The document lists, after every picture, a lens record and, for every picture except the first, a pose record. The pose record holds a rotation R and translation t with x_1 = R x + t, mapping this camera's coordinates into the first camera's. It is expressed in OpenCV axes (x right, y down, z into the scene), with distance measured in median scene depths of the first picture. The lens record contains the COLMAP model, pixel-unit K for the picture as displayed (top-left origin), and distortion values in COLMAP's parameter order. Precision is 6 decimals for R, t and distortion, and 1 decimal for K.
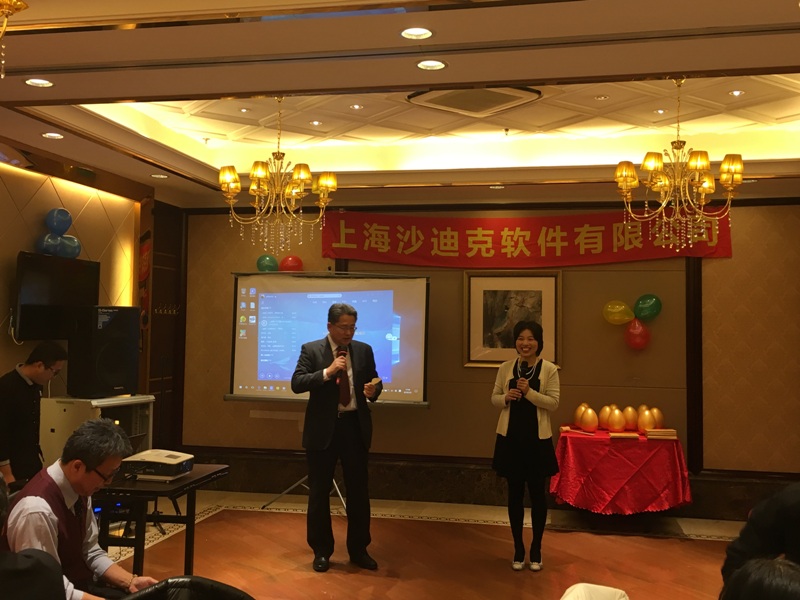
lens RADIAL K [[854.1, 0, 404.9], [0, 854.1, 293.7], [0, 0, 1]] dist [0.095488, 0.000000]
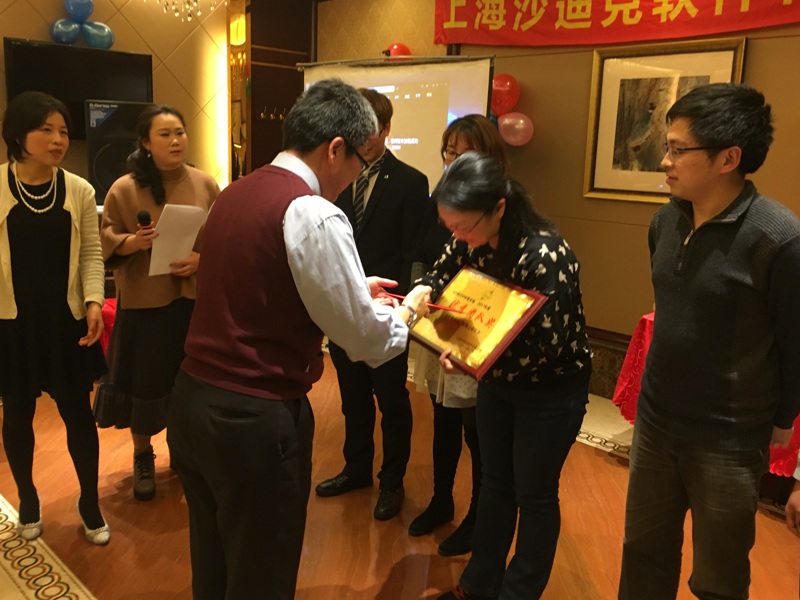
lens RADIAL K [[753.2, 0, 390.3], [0, 753.2, 282.5], [0, 0, 1]] dist [0.047100, 0.000000]
pose [[0.823811, 0.118997, -0.554234, 0.288089], [-0.003157, 0.978666, 0.205432, 0.029149], [0.566856, -0.167487, 0.806612, 0.419220]]
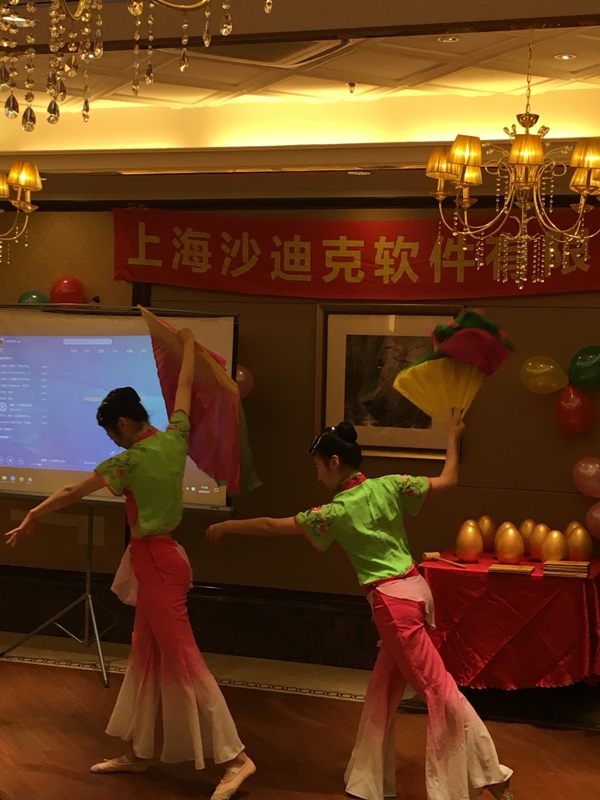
lens RADIAL K [[1418.7, 0, 305.2], [0, 1418.7, 394.8], [0, 0, 1]] dist [0.101878, 0.000000]
pose [[0.987350, 0.020107, -0.157275, 0.231599], [-0.010772, 0.998142, 0.059979, -0.022897], [0.158189, -0.057526, 0.985732, -0.050983]]
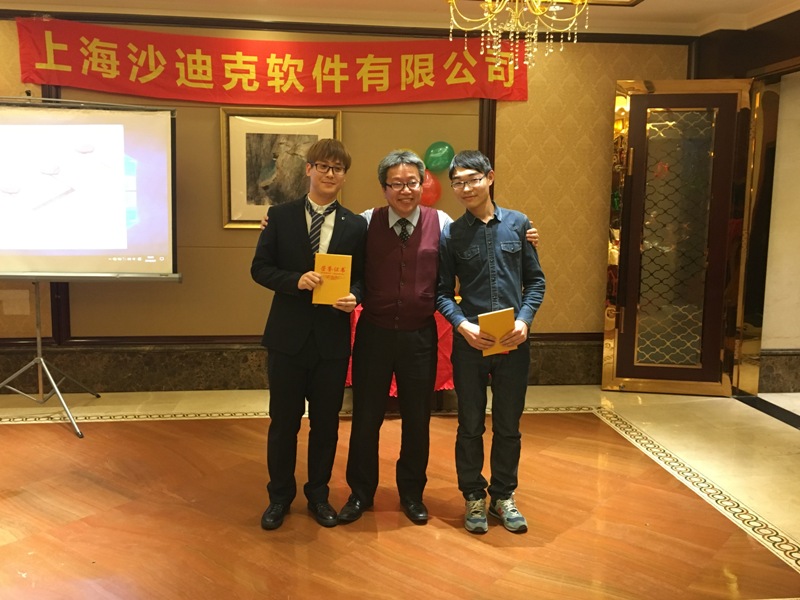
lens RADIAL K [[753.2, 0, 397.0], [0, 753.2, 287.5], [0, 0, 1]] dist [0.047100, 0.000000]
pose [[0.952964, -0.036076, 0.300928, 0.007739], [-0.013990, 0.986596, 0.162578, 0.021991], [-0.302760, -0.159142, 0.939686, 0.266597]]
